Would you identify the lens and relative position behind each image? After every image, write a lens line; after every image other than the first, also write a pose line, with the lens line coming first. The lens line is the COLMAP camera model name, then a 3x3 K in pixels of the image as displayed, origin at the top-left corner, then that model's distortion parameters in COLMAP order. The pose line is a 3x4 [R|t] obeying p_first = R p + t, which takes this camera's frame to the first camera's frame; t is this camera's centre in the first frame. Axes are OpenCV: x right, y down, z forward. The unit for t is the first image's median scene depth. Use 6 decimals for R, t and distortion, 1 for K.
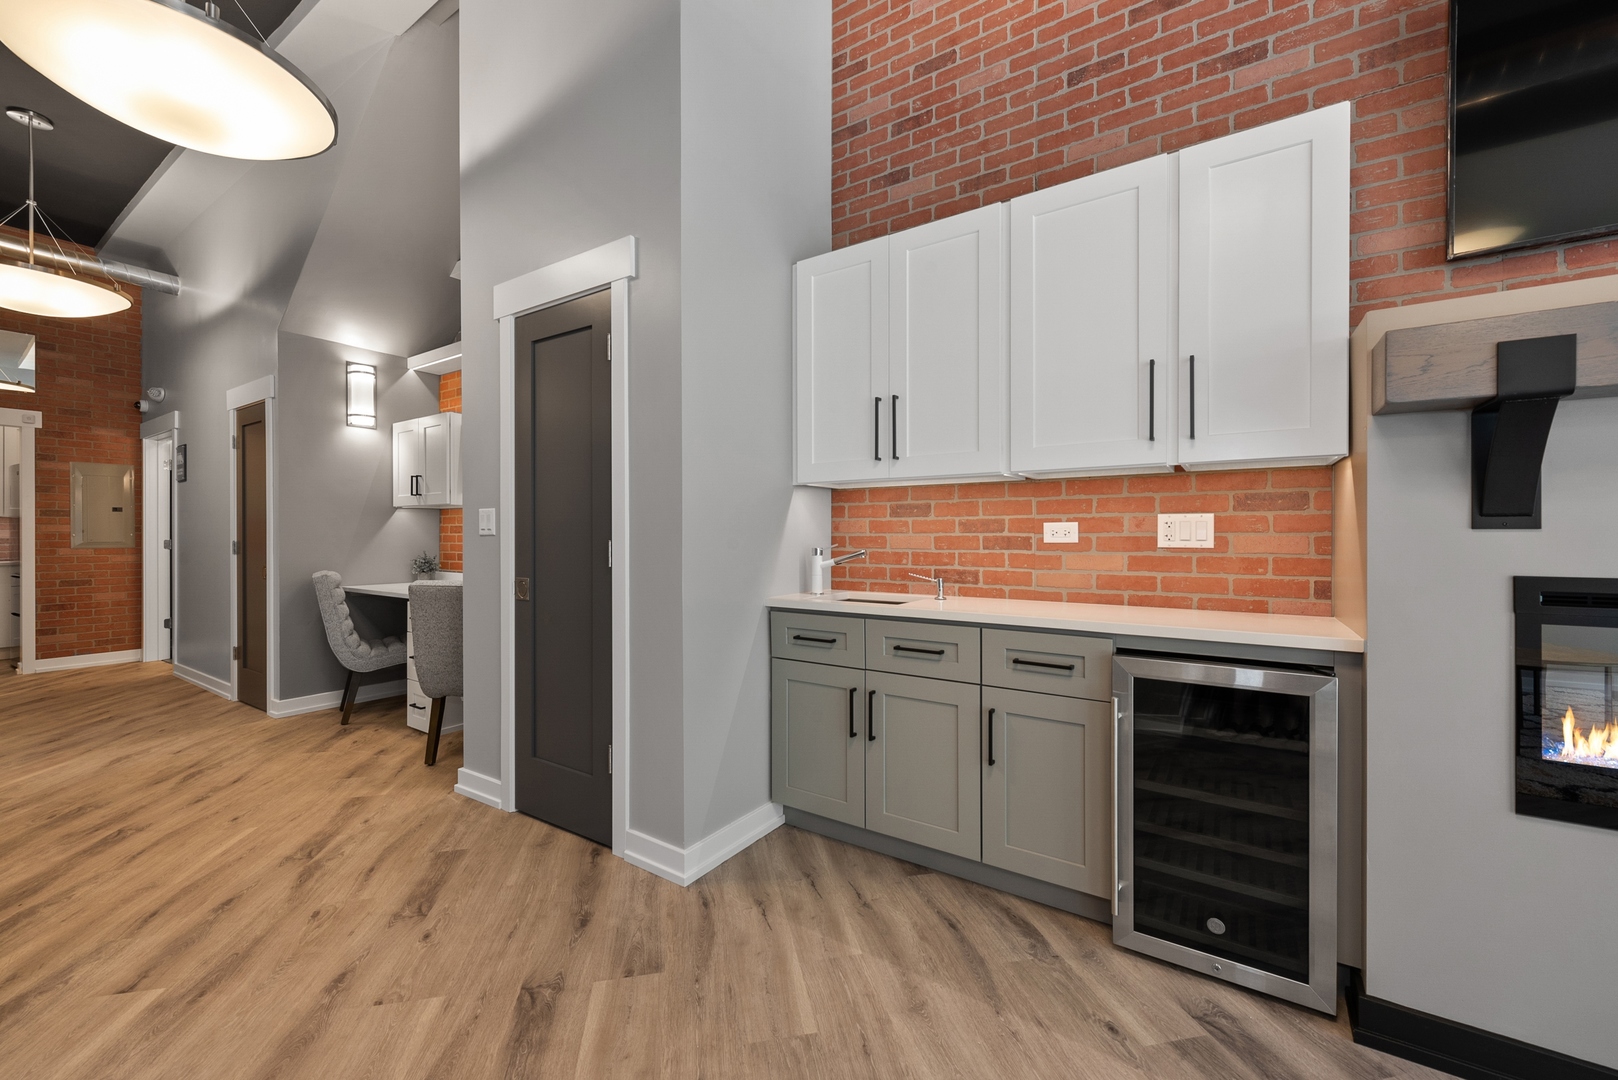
lens RADIAL K [[638.1, 0, 809.8], [0, 638.1, 536.6], [0, 0, 1]] dist [0.000117, 0.000665]
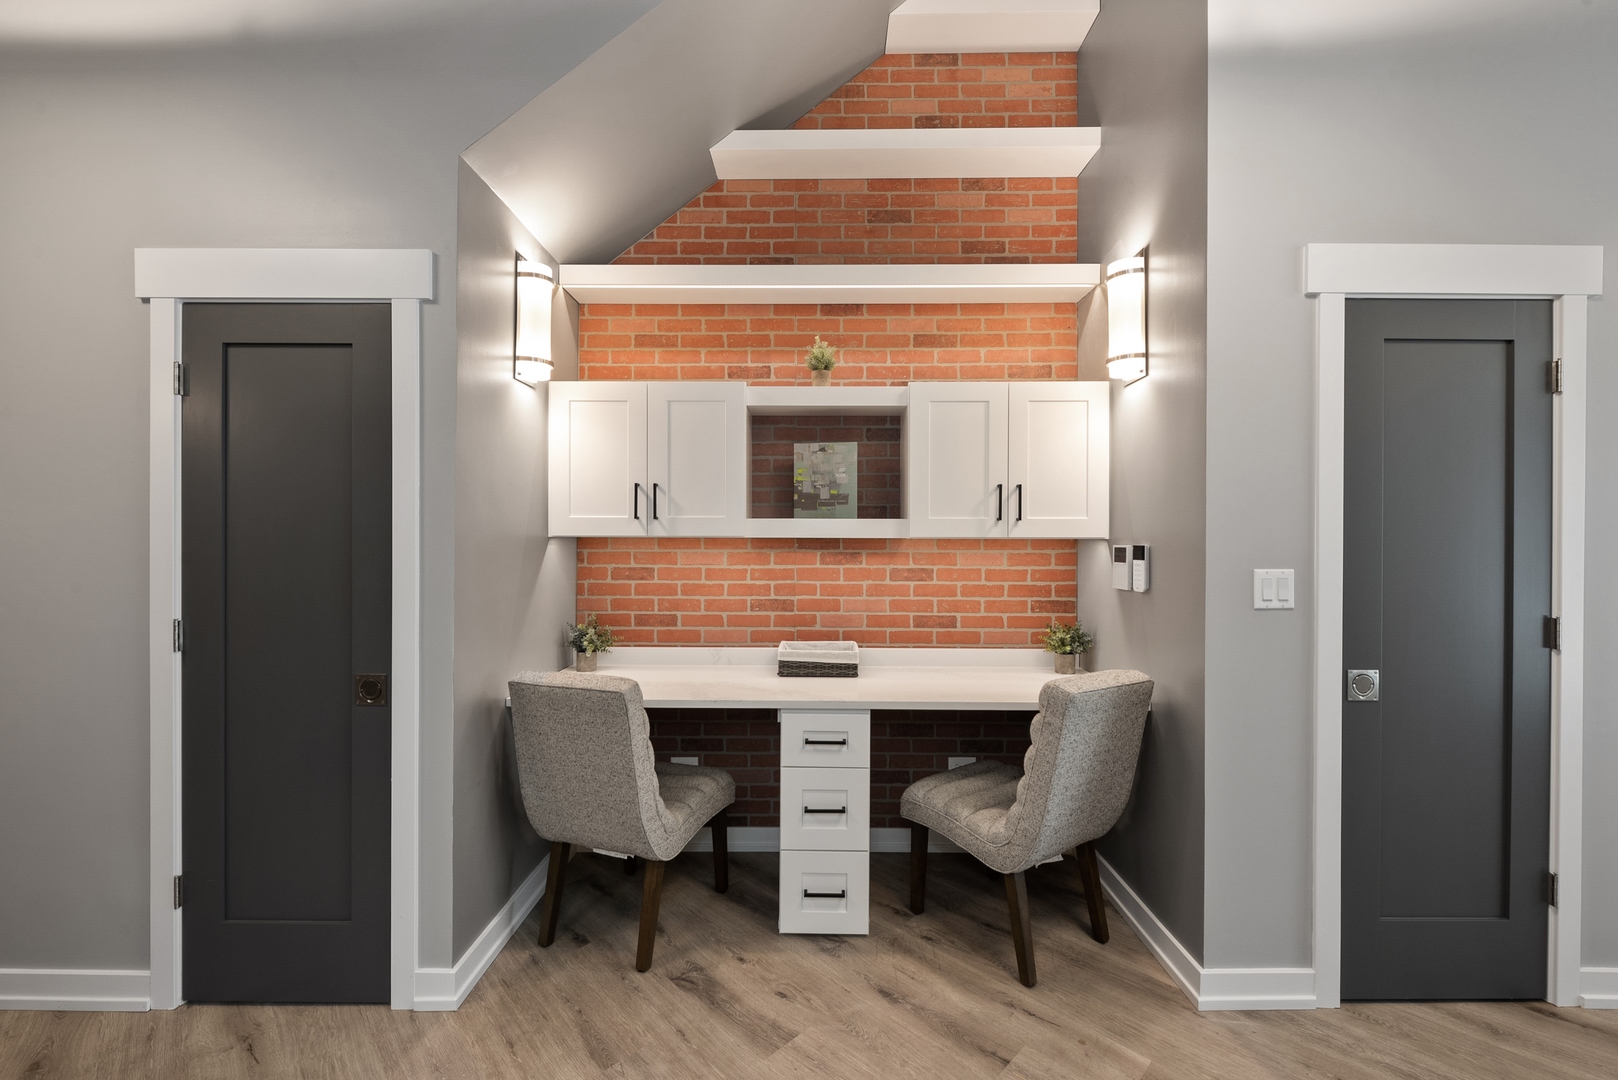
lens RADIAL K [[675.3, 0, 773.4], [0, 675.3, 533.2], [0, 0, 1]] dist [0.000684, -0.001357]
pose [[0.836681, 0.003779, 0.547677, -1.437271], [-0.002005, 0.999991, -0.003838, -0.084234], [-0.547687, 0.002113, 0.836681, 0.745120]]
